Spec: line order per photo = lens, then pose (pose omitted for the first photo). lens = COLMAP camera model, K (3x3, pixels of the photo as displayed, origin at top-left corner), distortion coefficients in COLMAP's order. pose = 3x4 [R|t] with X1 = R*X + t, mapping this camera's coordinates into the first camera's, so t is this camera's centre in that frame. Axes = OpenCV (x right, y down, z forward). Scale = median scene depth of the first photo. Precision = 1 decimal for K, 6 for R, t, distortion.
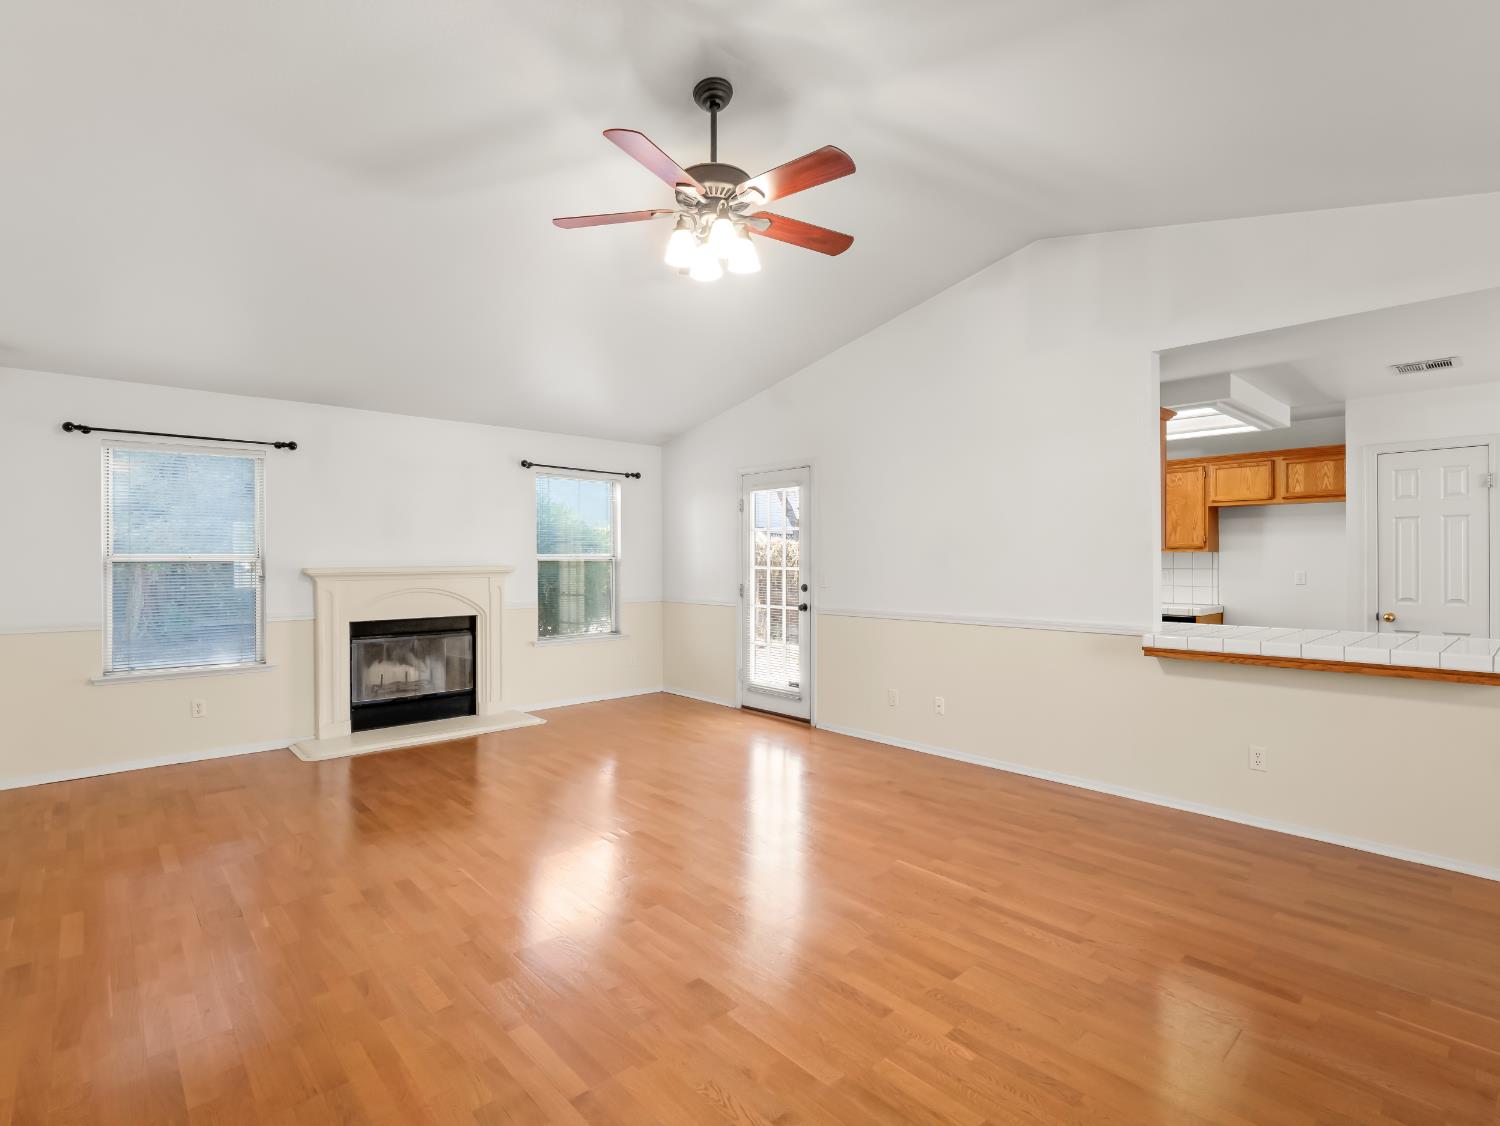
lens RADIAL K [[729.8, 0, 749.0], [0, 729.8, 553.4], [0, 0, 1]] dist [-0.011640, -0.002053]
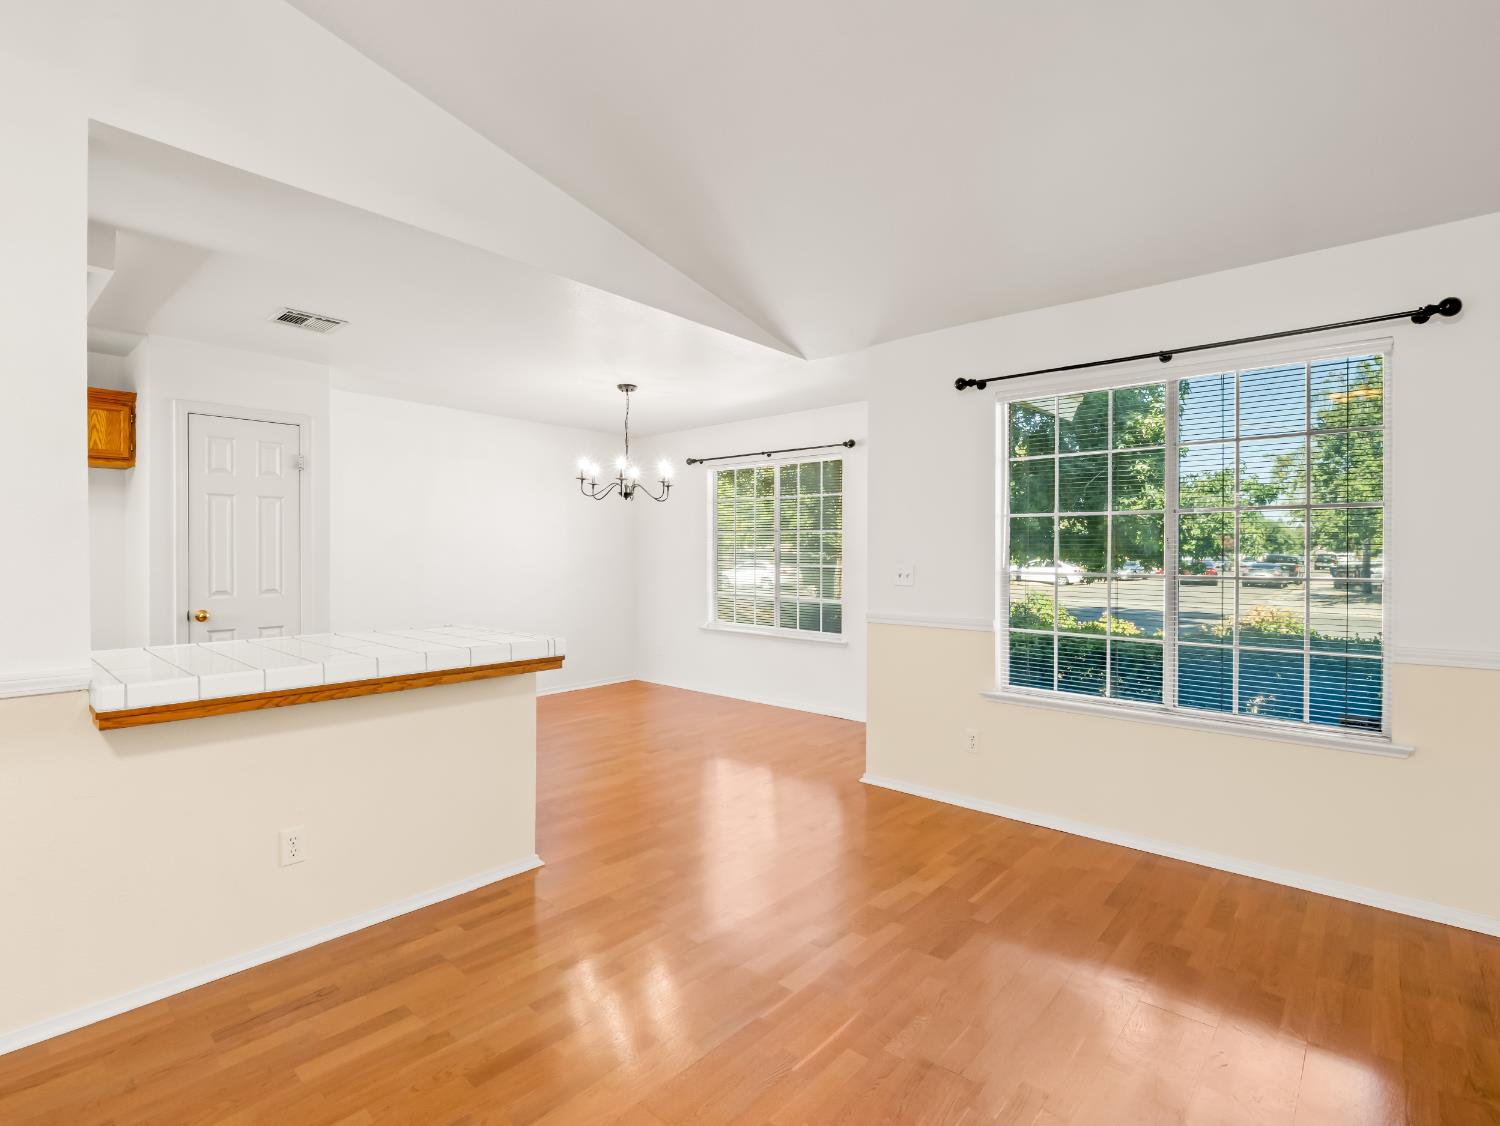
lens RADIAL K [[729.8, 0, 746.0], [0, 729.8, 553.5], [0, 0, 1]] dist [-0.011640, -0.002053]
pose [[-0.099410, -0.000287, 0.995047, 0.016066], [-0.009288, 0.999957, -0.000640, 0.016010], [-0.995003, -0.009306, -0.099408, 0.566136]]
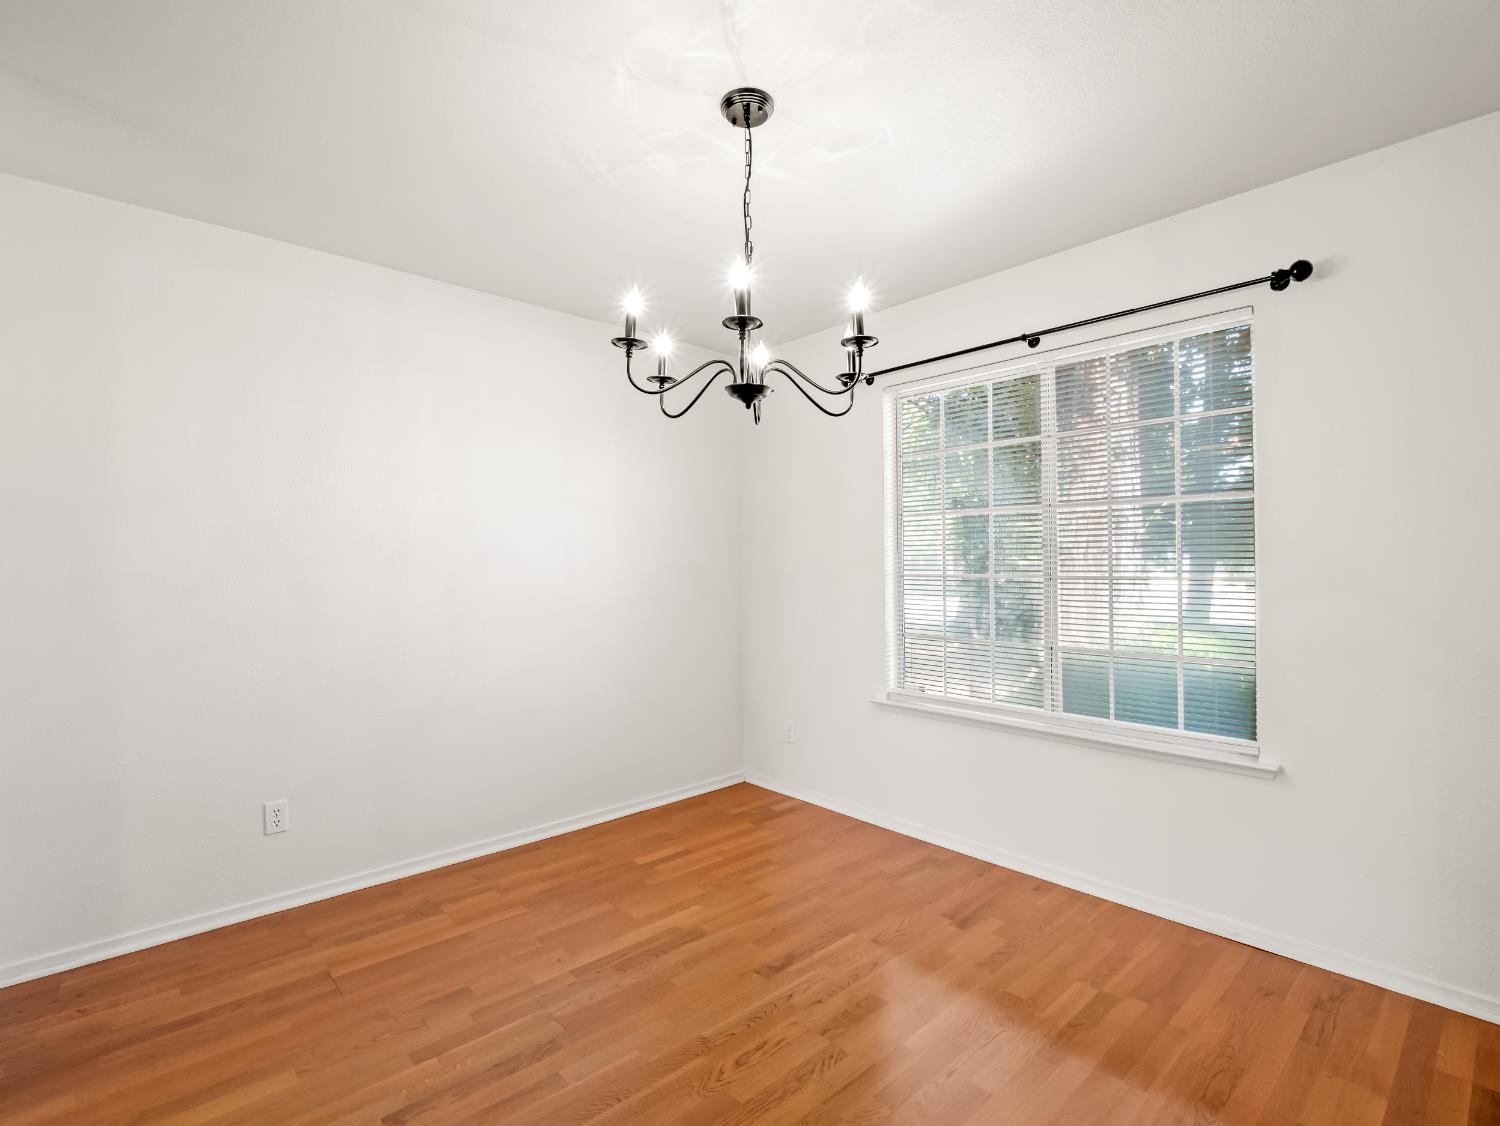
lens RADIAL K [[729.8, 0, 746.0], [0, 729.8, 560.7], [0, 0, 1]] dist [-0.011640, -0.002053]
pose [[0.003300, 0.003330, 0.999989, 0.794888], [0.001054, 0.999994, -0.003333, 0.024948], [-0.999994, 0.001065, 0.003296, 0.645546]]
